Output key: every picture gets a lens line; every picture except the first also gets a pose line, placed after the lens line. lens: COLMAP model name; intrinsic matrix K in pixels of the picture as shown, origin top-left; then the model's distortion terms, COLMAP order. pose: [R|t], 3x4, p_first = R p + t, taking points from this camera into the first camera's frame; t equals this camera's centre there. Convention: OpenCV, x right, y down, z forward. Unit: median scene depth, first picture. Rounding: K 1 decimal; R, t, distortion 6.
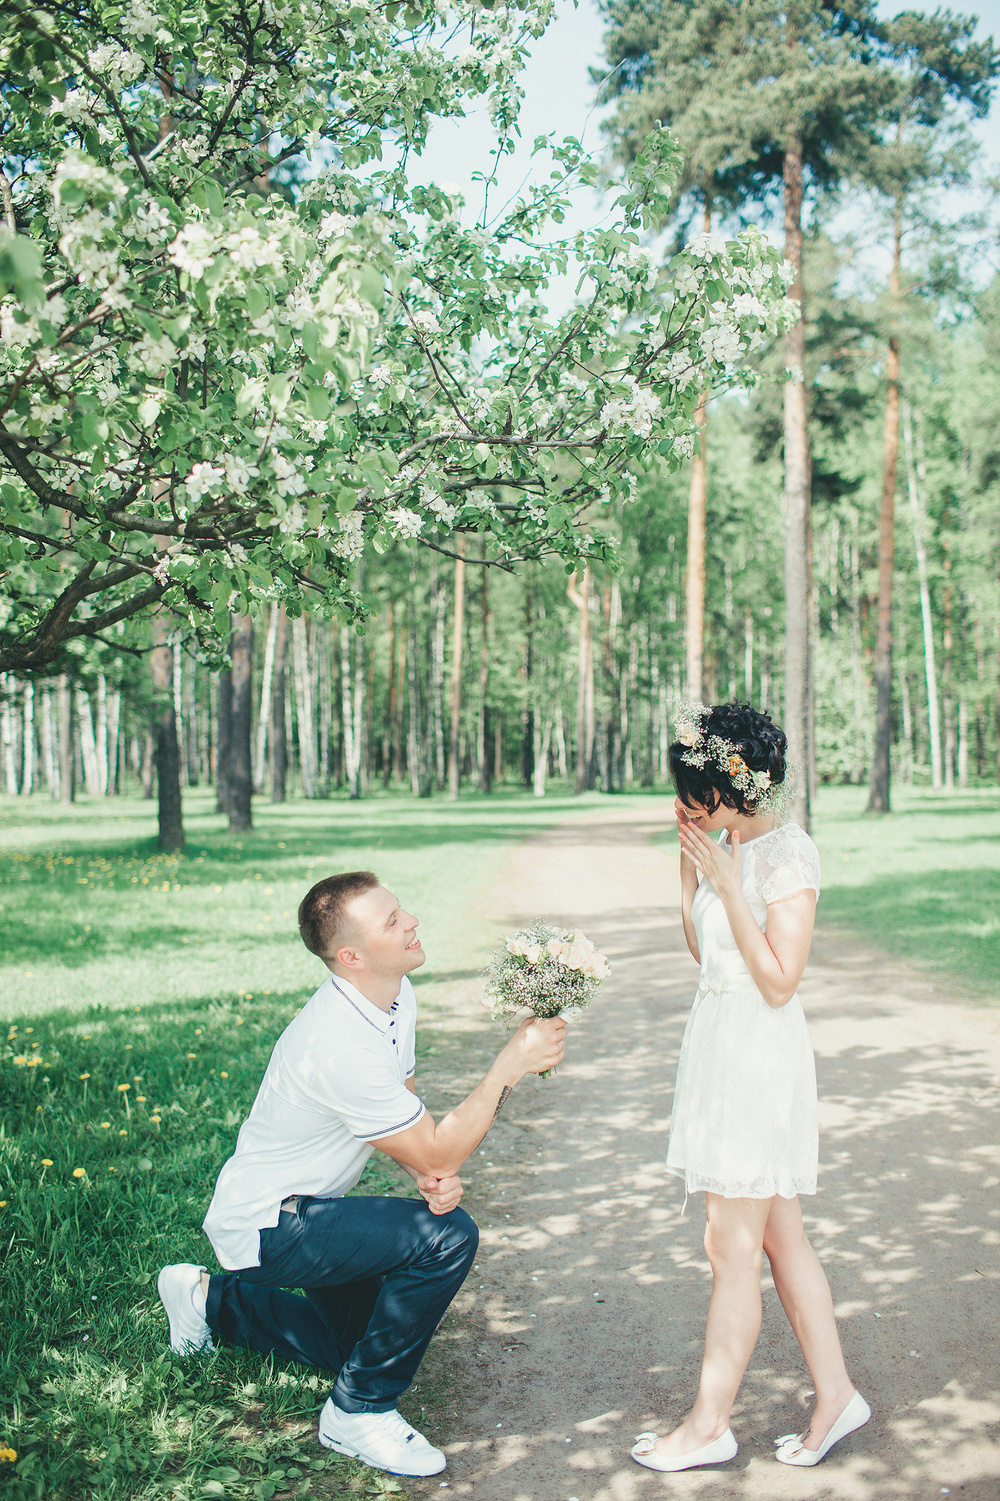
lens RADIAL K [[1449.4, 0, 495.0], [0, 1449.4, 750.0], [0, 0, 1]] dist [-0.062028, 0.000000]
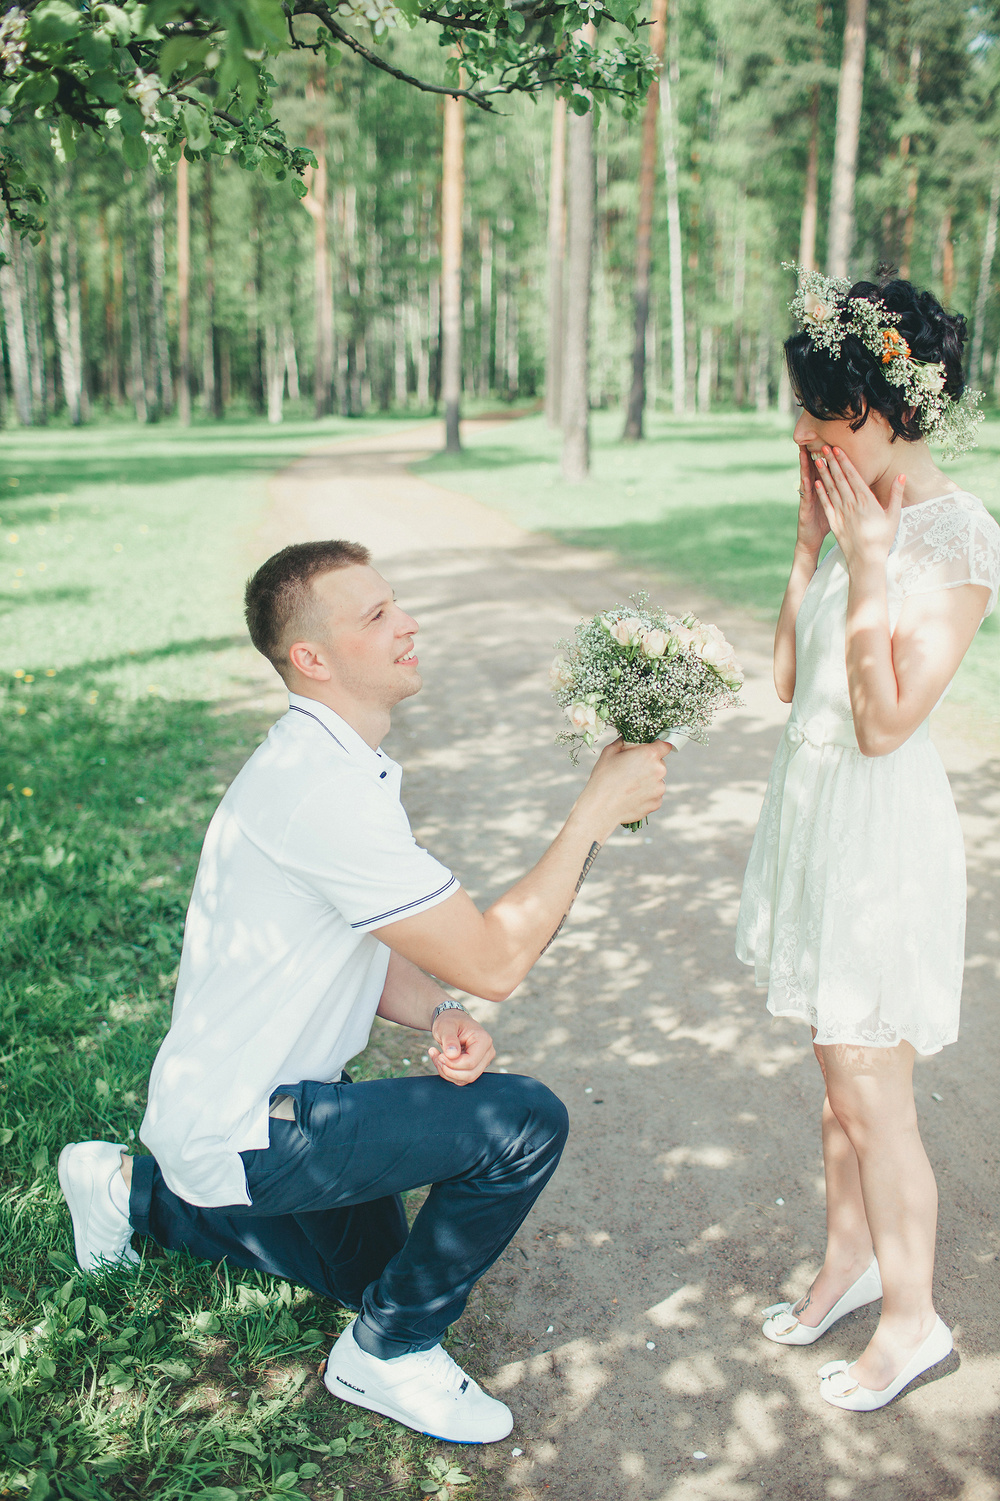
lens RADIAL K [[1449.4, 0, 491.5], [0, 1449.4, 745.7], [0, 0, 1]] dist [-0.062028, 0.000000]
pose [[0.982923, -0.040868, 0.179424, -0.042176], [-0.005392, 0.968213, 0.250070, -0.001651], [-0.183940, -0.246767, 0.951458, 0.106371]]
